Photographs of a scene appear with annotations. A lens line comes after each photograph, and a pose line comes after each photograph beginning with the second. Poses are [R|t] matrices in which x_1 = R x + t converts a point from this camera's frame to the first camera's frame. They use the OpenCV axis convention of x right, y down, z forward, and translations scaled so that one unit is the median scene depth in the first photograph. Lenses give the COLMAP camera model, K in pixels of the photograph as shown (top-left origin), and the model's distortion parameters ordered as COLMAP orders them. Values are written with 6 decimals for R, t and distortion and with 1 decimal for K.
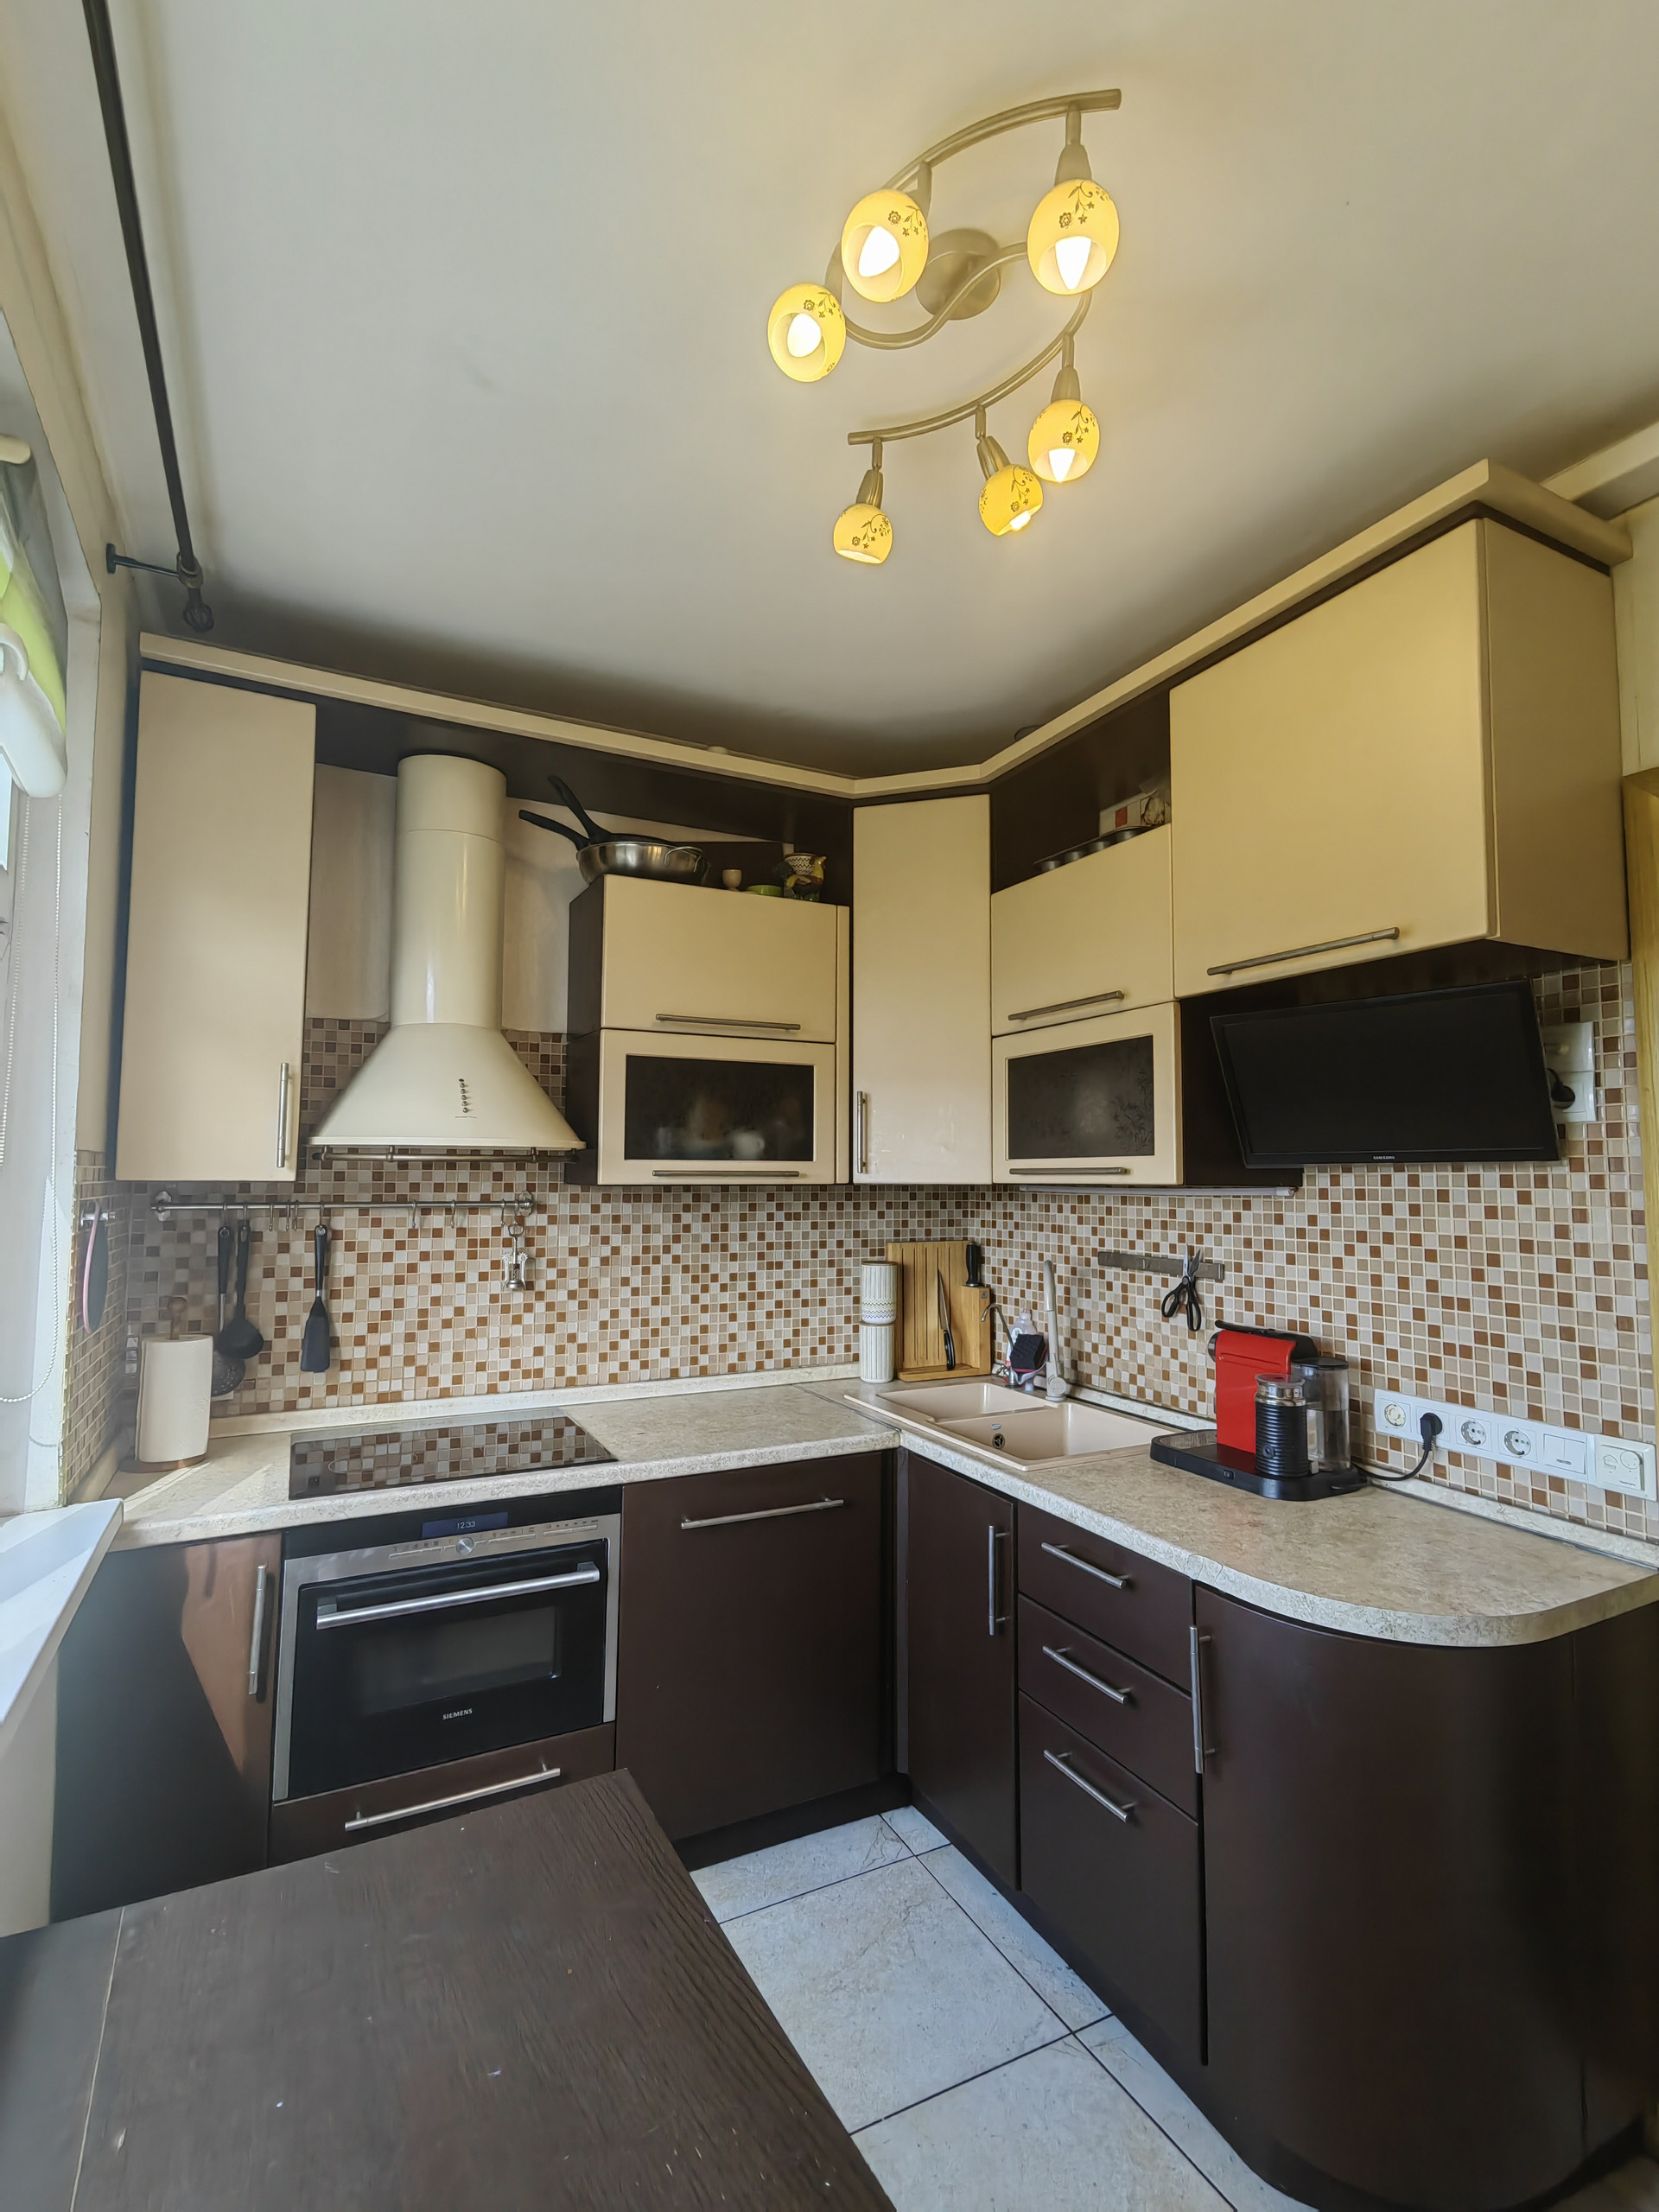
lens RADIAL K [[1033.3, 0, 861.2], [0, 1033.3, 1110.8], [0, 0, 1]] dist [0.017426, -0.013155]
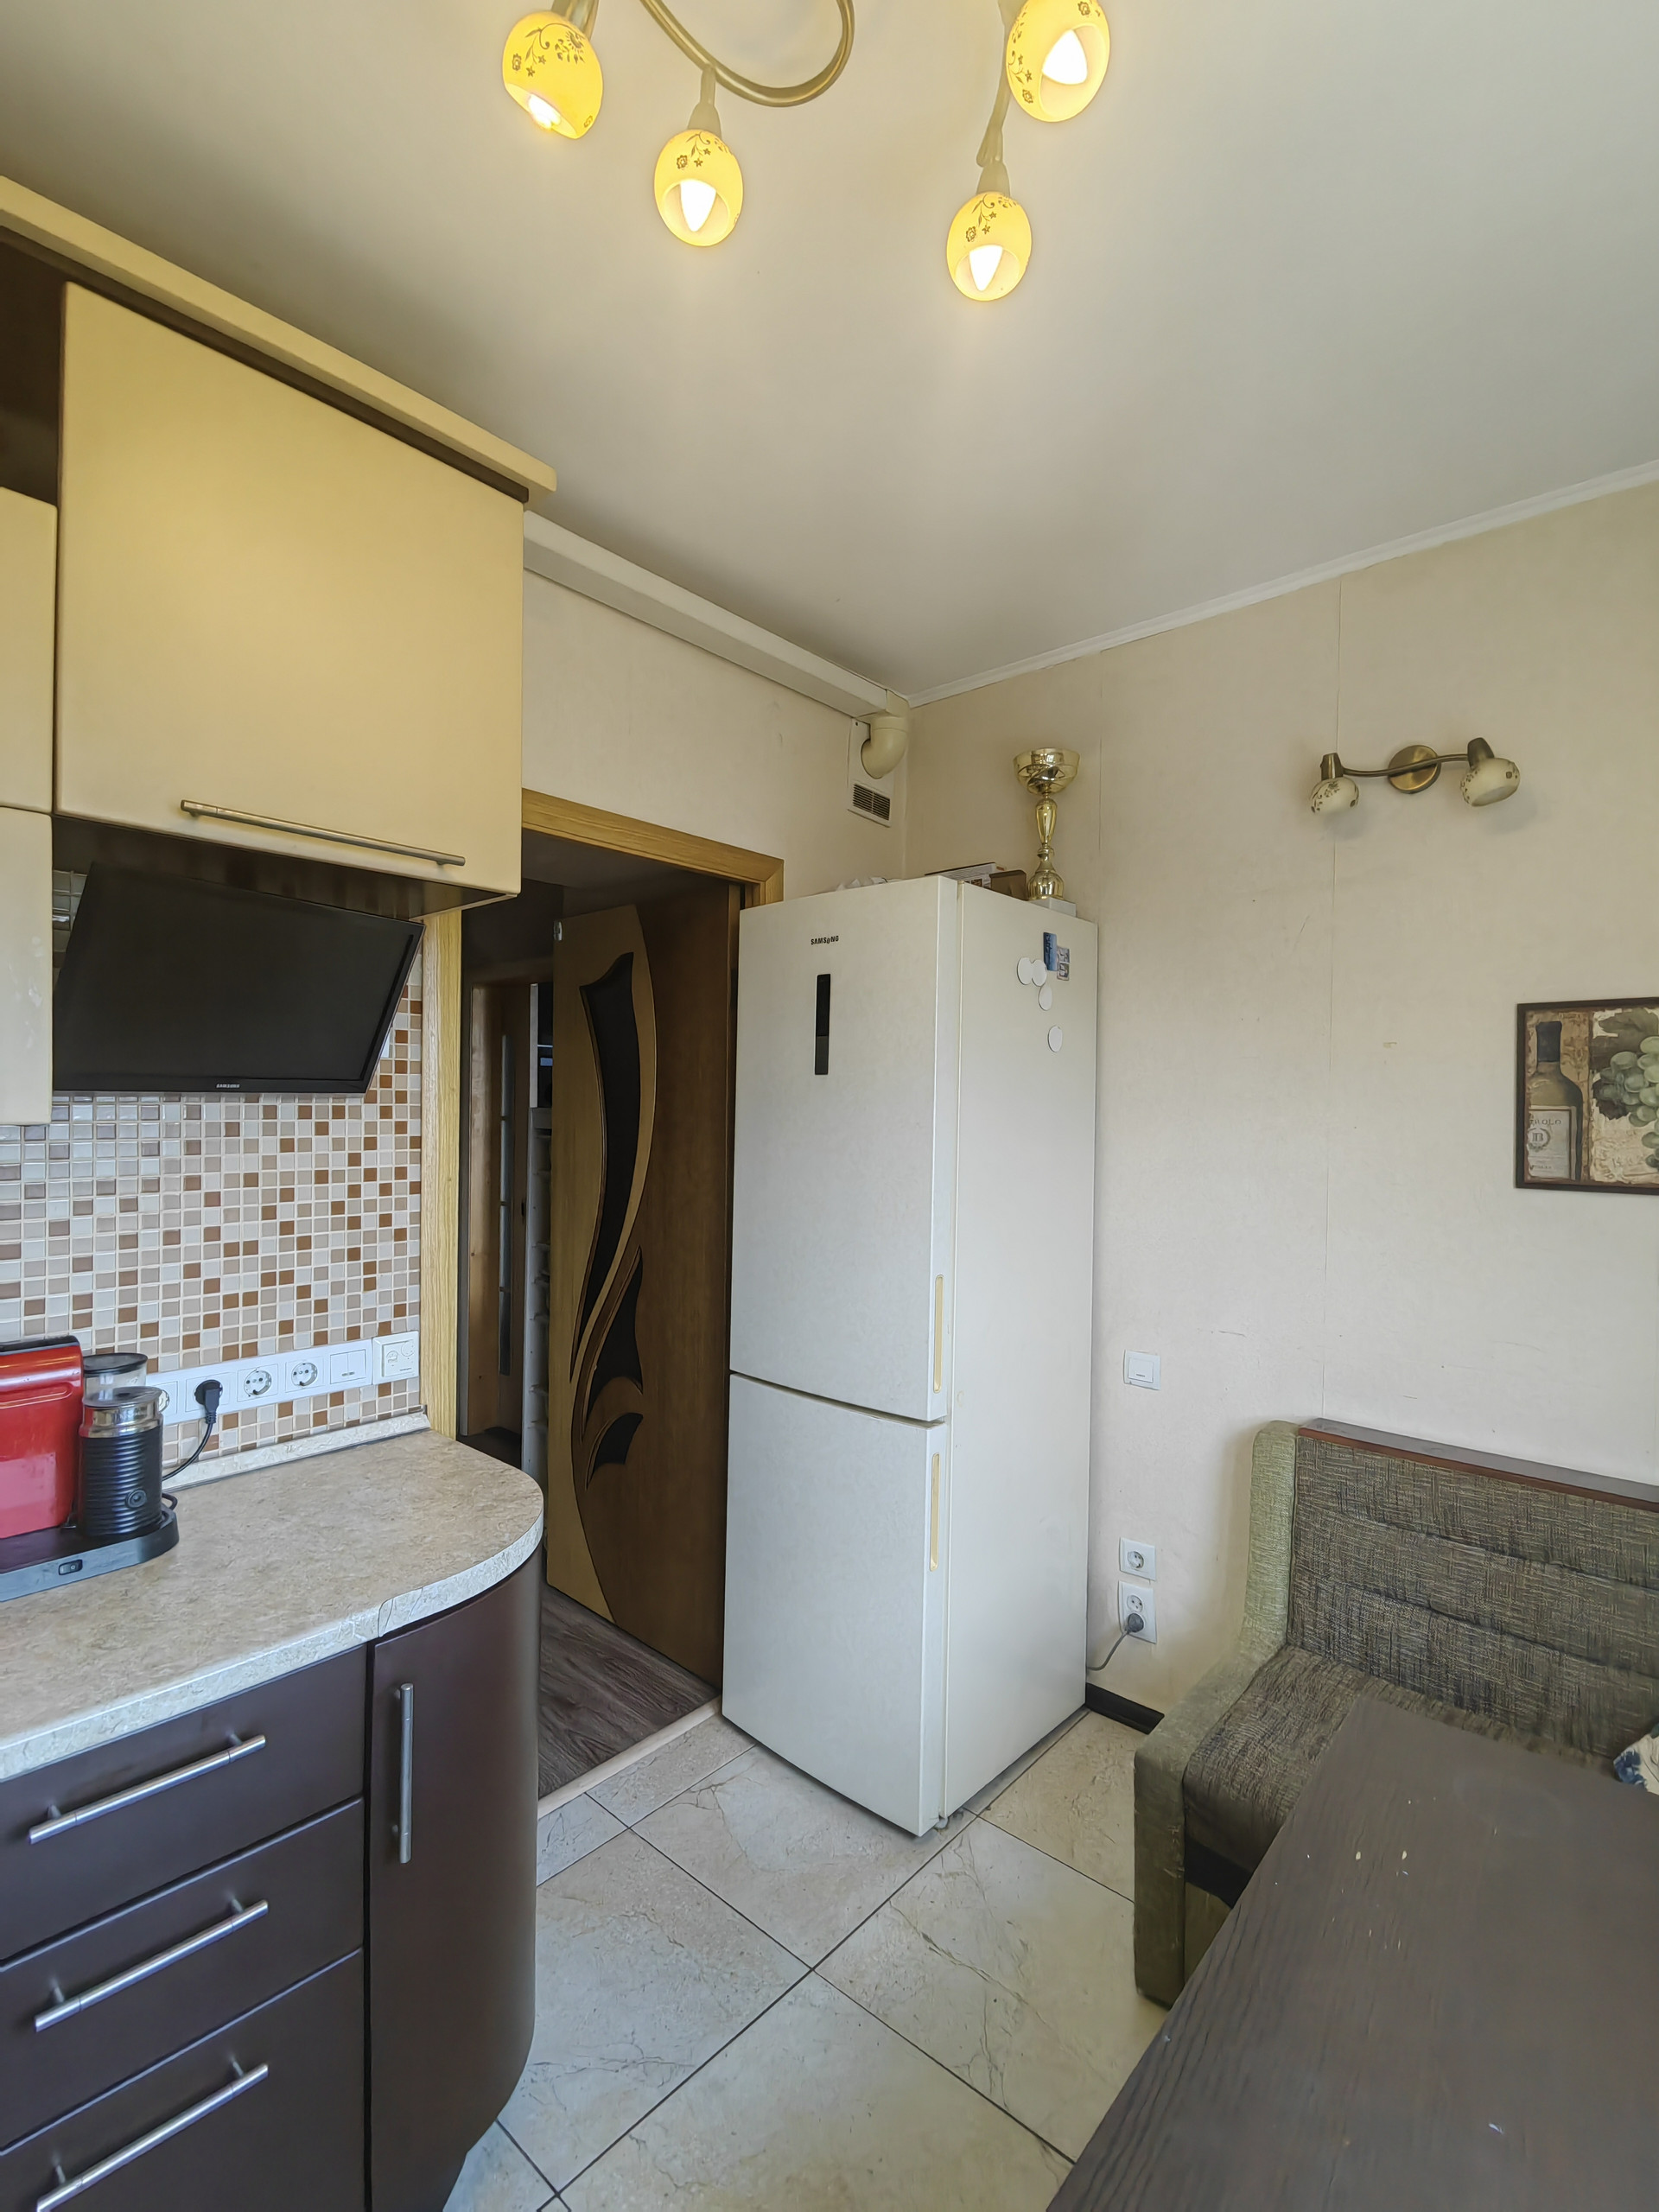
lens RADIAL K [[1033.3, 0, 812.7], [0, 1033.3, 1102.5], [0, 0, 1]] dist [0.017426, -0.013155]
pose [[-0.336840, -0.012902, 0.941474, -0.370740], [-0.071589, 0.997363, -0.011945, 0.028834], [-0.938836, -0.071423, -0.336875, 0.711541]]
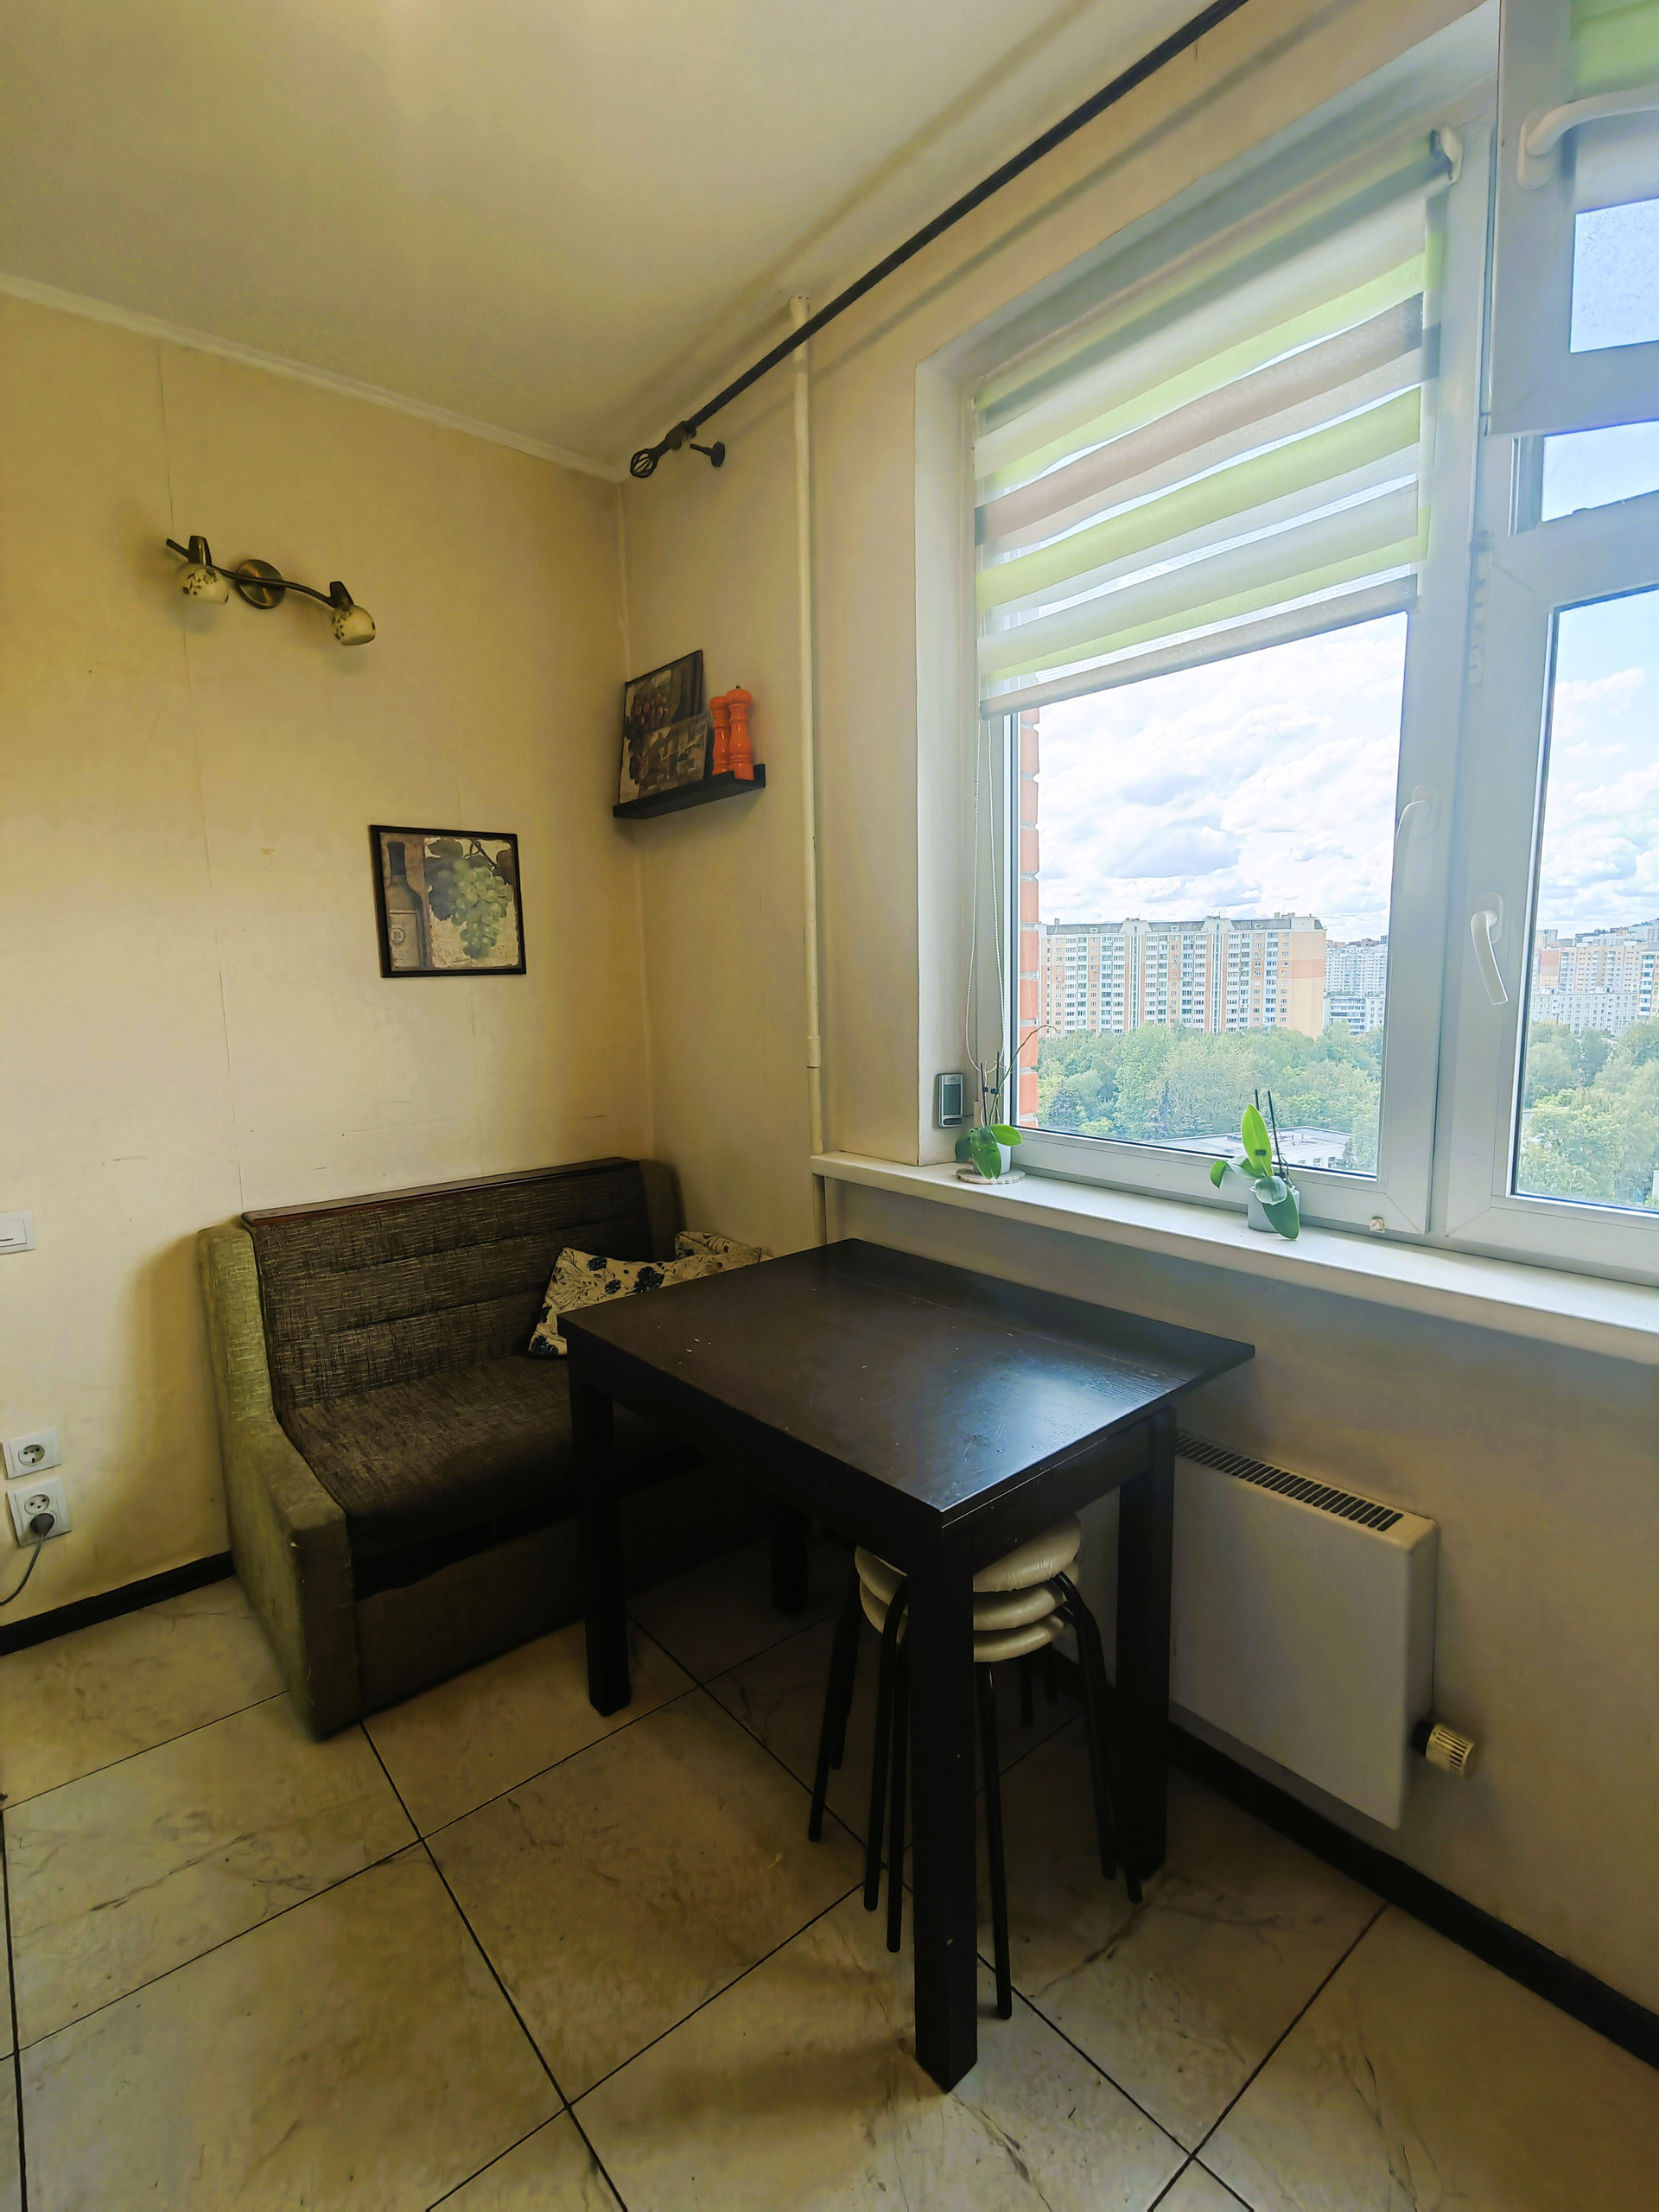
lens RADIAL K [[1033.3, 0, 852.4], [0, 1033.3, 1118.1], [0, 0, 1]] dist [0.017426, -0.013155]
pose [[-0.975183, 0.047189, -0.216311, 0.036343], [0.028970, 0.995819, 0.086638, 0.119527], [0.219495, 0.078221, -0.972473, 1.050978]]
